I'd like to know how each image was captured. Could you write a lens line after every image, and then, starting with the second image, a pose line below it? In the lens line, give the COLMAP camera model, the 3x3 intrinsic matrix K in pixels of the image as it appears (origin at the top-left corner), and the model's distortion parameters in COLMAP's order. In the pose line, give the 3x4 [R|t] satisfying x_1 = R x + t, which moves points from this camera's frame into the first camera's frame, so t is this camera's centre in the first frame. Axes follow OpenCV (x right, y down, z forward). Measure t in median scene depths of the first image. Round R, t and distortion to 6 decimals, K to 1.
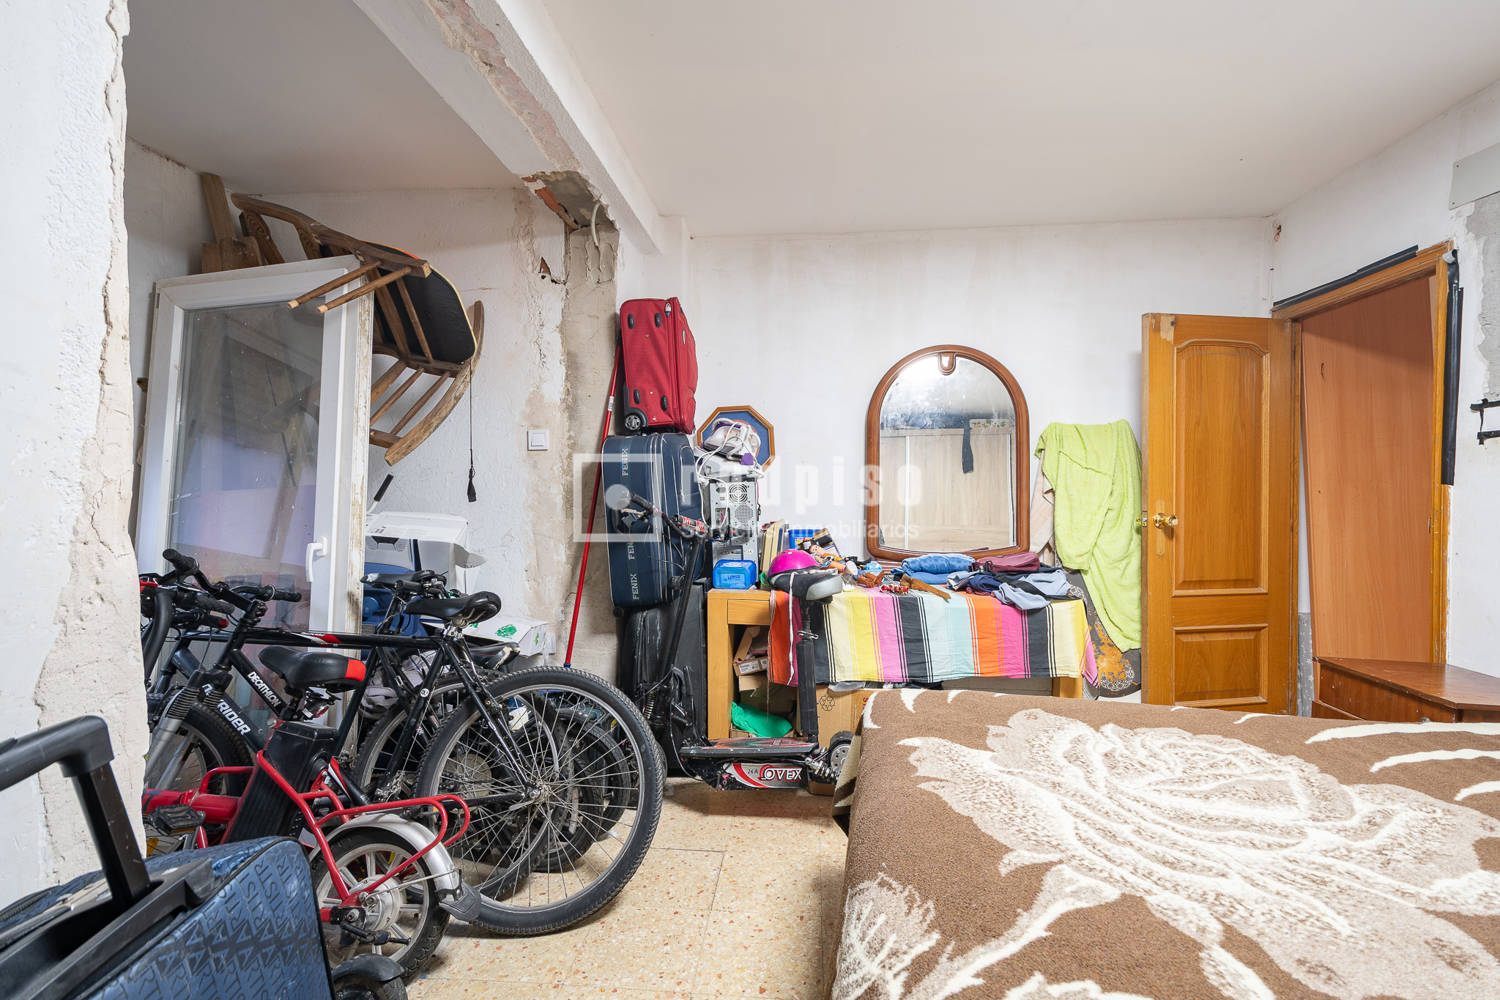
lens RADIAL K [[672.1, 0, 751.2], [0, 672.1, 500.6], [0, 0, 1]] dist [0.010379, -0.001841]
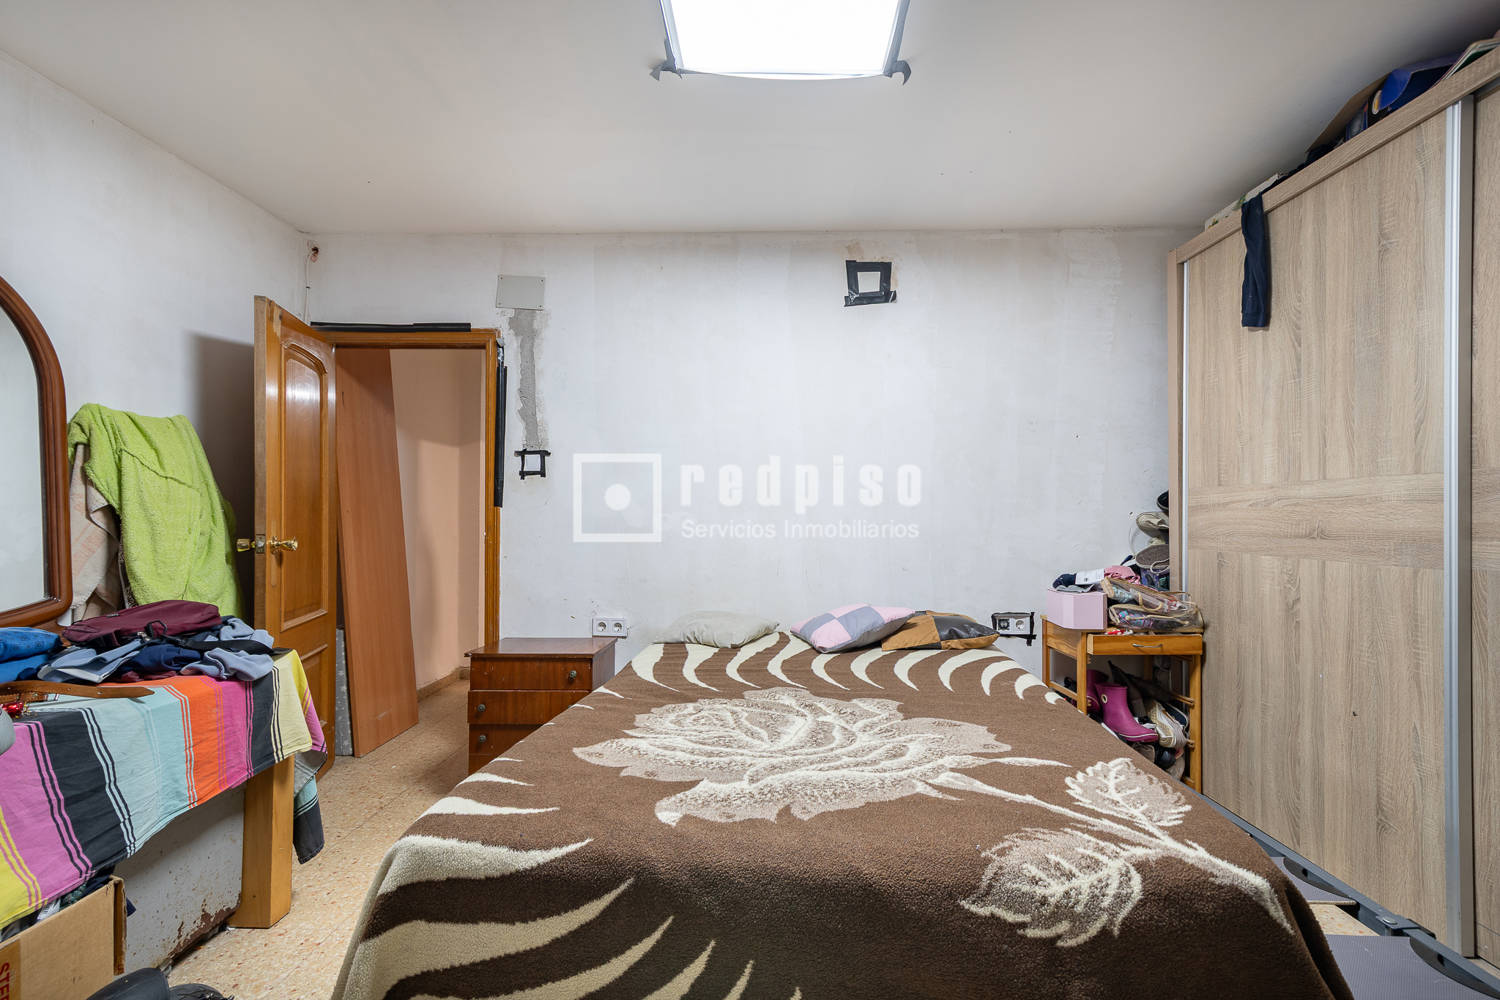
lens RADIAL K [[672.1, 0, 751.4], [0, 672.1, 501.8], [0, 0, 1]] dist [0.010379, -0.001841]
pose [[-0.081724, 0.019245, 0.996469, -0.380377], [0.008346, 0.999792, -0.018625, -0.004397], [-0.996620, 0.006795, -0.081867, 0.623220]]
